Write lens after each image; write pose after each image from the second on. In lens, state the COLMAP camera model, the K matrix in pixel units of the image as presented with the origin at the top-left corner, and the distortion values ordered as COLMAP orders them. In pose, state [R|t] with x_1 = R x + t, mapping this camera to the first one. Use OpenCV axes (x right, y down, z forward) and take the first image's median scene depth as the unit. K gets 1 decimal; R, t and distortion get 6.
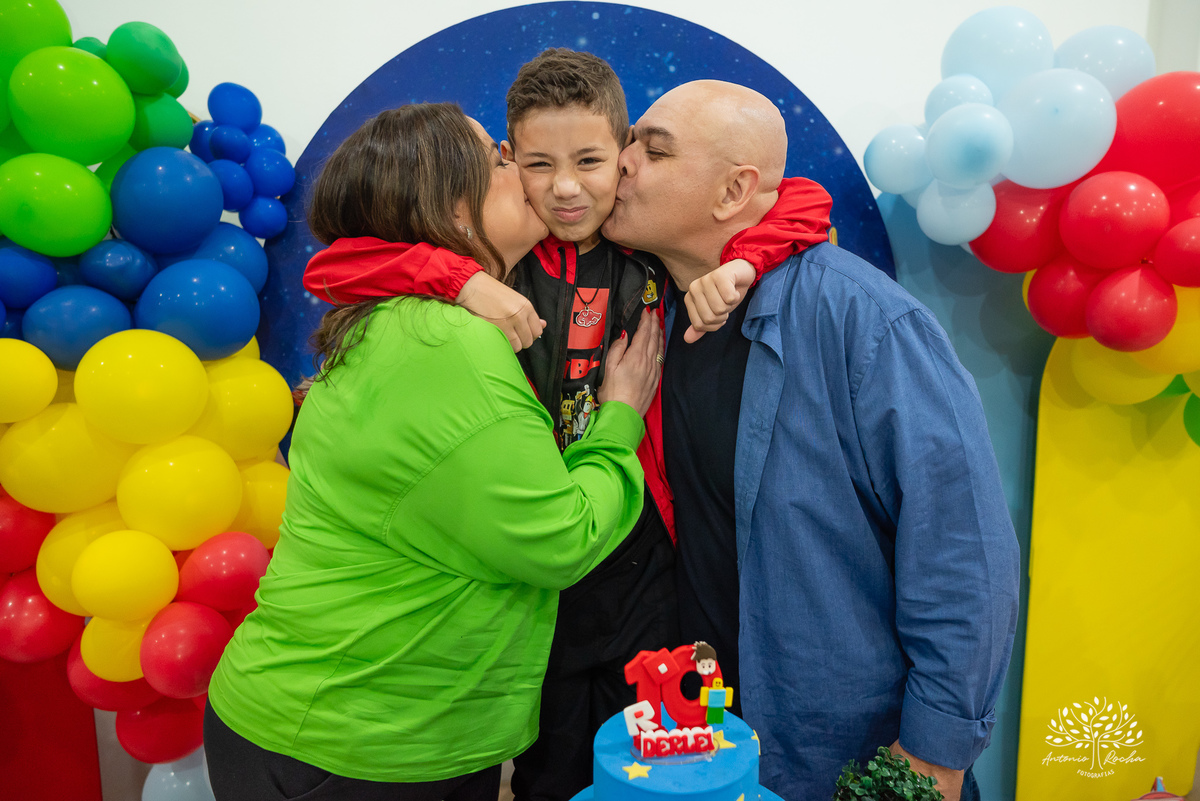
lens RADIAL K [[837.7, 0, 600.0], [0, 837.7, 400.5], [0, 0, 1]] dist [0.000009, 0.040532]
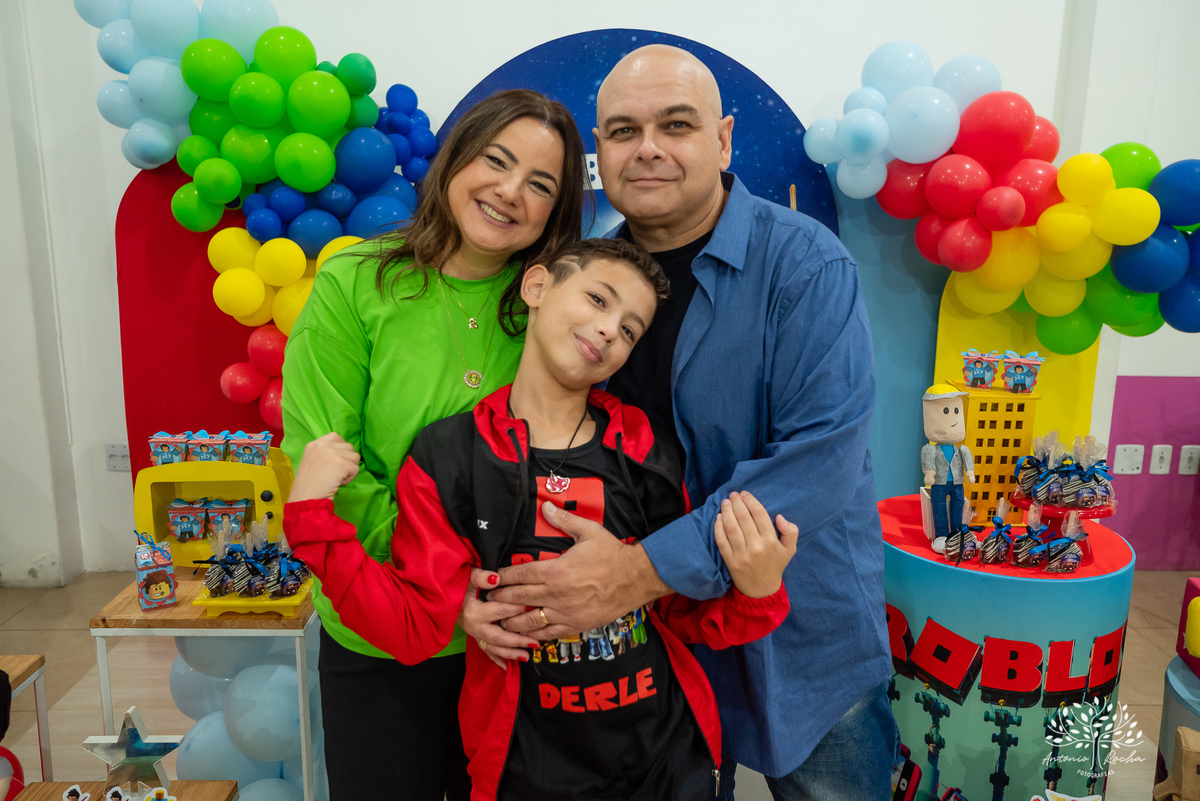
lens RADIAL K [[952.2, 0, 600.0], [0, 952.2, 400.5], [0, 0, 1]] dist [-0.007696, -0.001642]
pose [[0.993752, 0.048932, -0.100310, 0.159394], [-0.044796, 0.998067, 0.043075, 0.136357], [0.102224, -0.038312, 0.994023, -0.841298]]
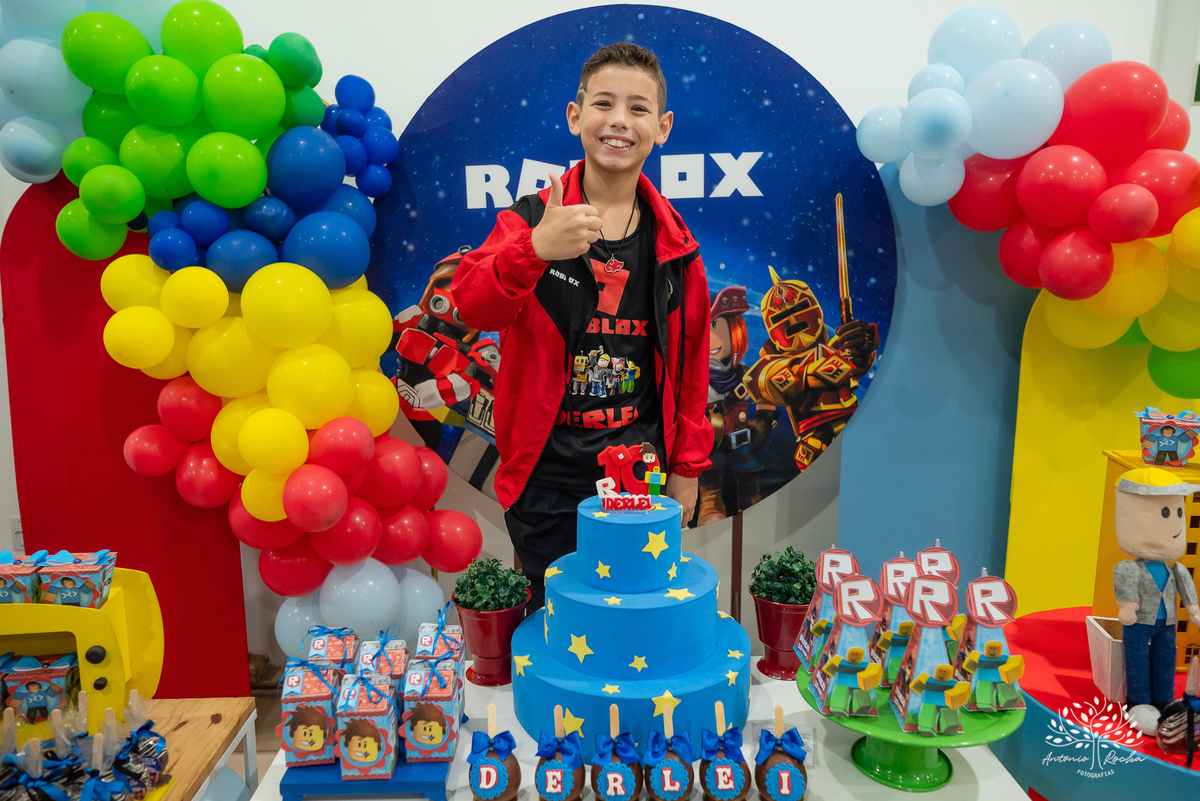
lens RADIAL K [[876.9, 0, 600.0], [0, 876.9, 400.5], [0, 0, 1]] dist [0.007259, 0.006458]
pose [[0.993908, 0.032450, -0.105330, 0.102556], [-0.030681, 0.999360, 0.018369, 0.090118], [0.105859, -0.015025, 0.994268, -0.329156]]
